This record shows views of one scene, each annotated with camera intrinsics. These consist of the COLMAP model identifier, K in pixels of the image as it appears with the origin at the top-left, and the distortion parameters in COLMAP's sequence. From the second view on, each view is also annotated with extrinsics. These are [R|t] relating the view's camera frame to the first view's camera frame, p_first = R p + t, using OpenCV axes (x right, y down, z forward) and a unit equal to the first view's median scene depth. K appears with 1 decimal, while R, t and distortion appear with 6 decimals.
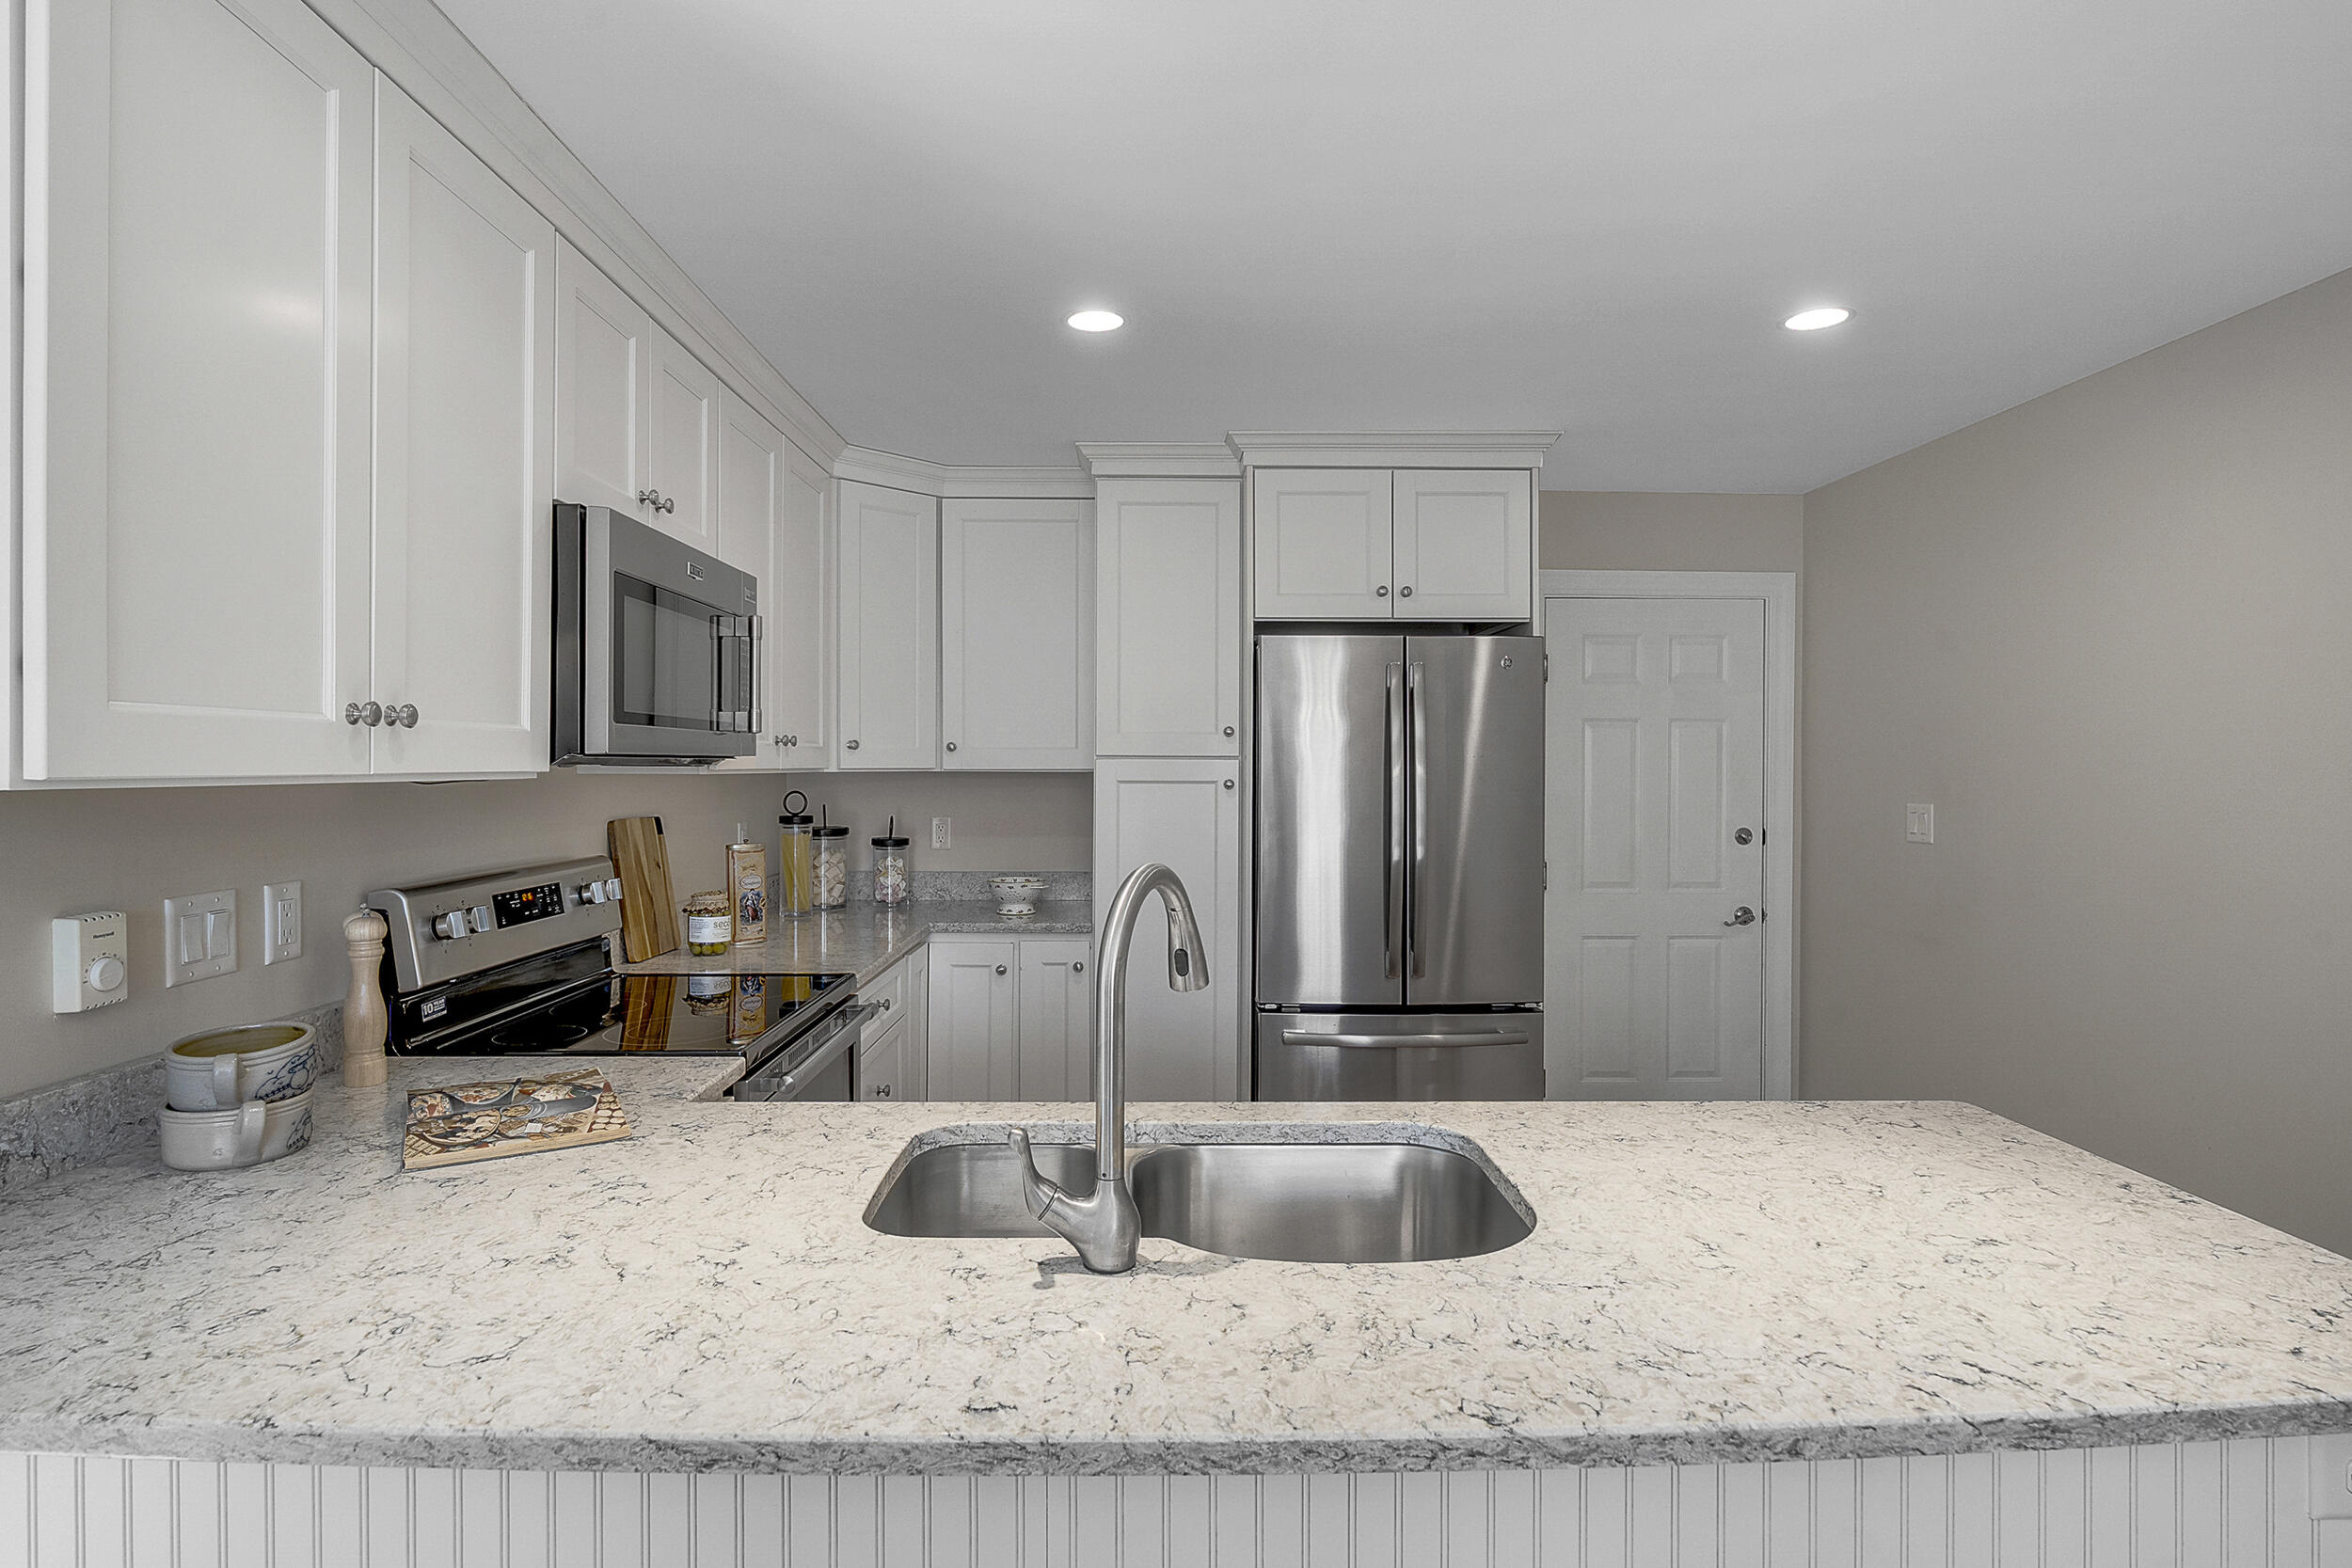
lens RADIAL K [[1194.4, 0, 1174.4], [0, 1194.4, 774.3], [0, 0, 1]] dist [-0.001748, -0.000308]
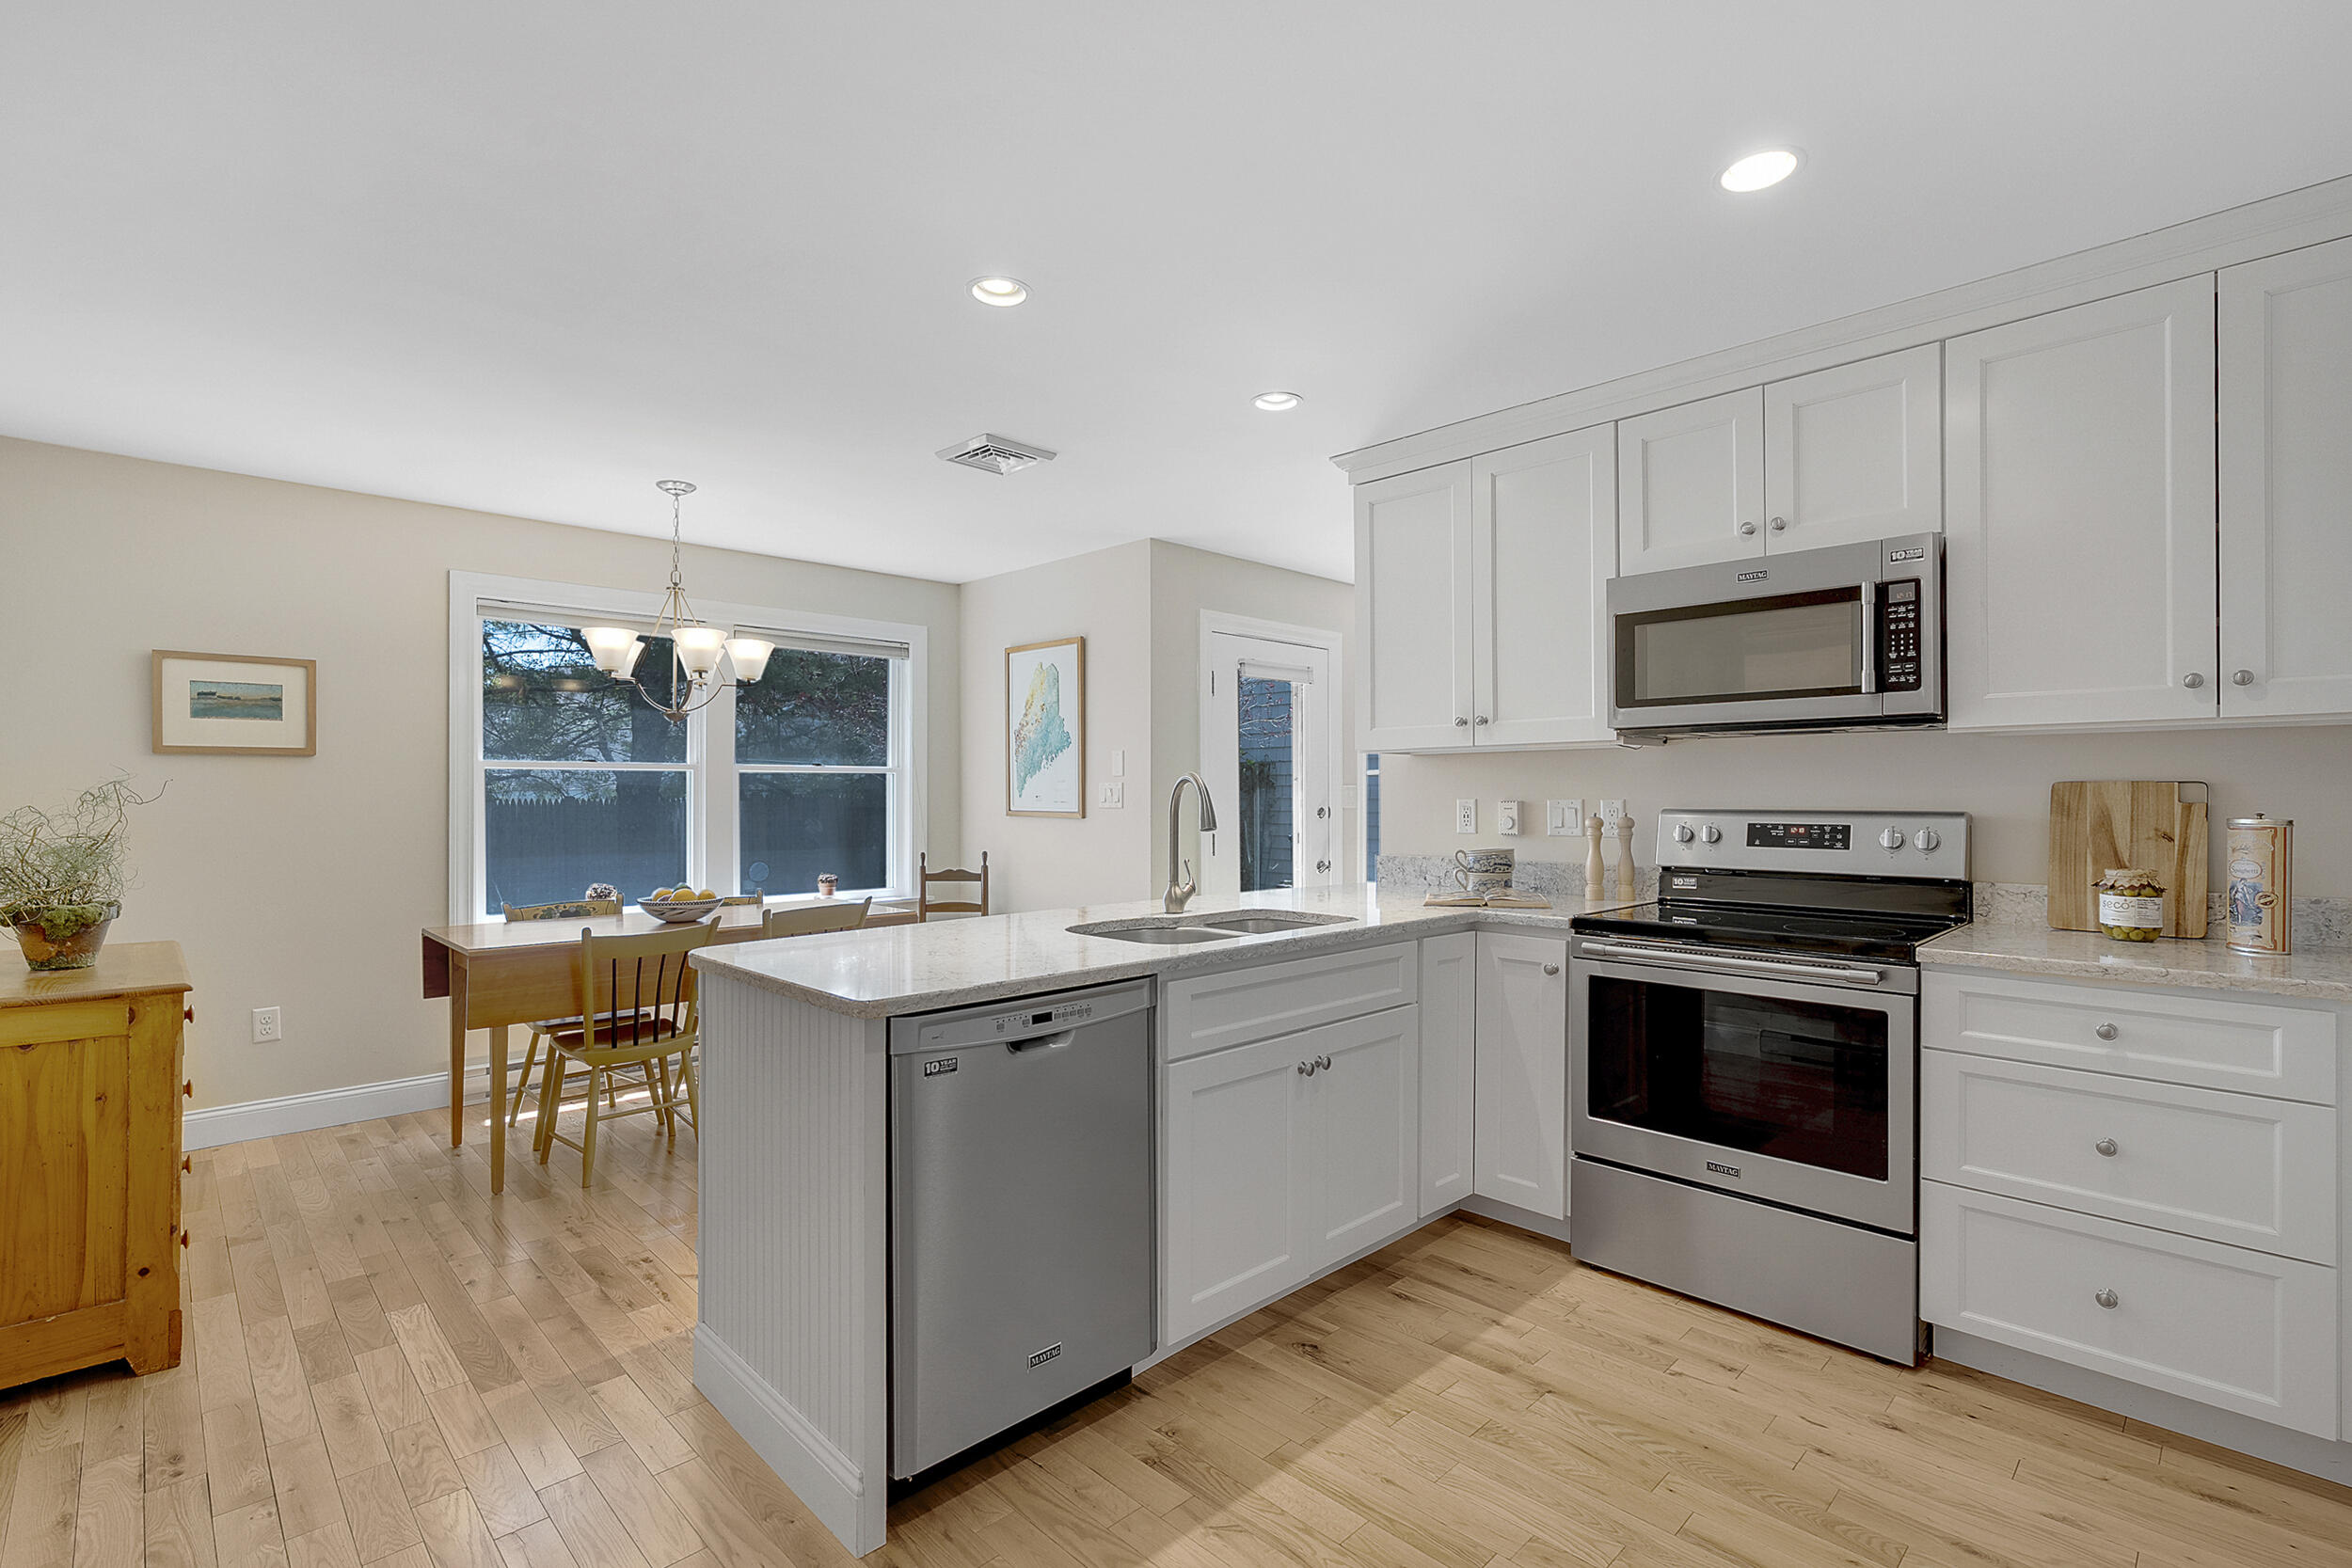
lens RADIAL K [[1220.7, 0, 1169.7], [0, 1220.7, 777.2], [0, 0, 1]] dist [-0.001486, 0.000306]
pose [[-0.758943, 0.020551, -0.650833, 0.873051], [0.017659, 0.999784, 0.010978, 0.012725], [0.650918, -0.003161, -0.759142, 1.515736]]
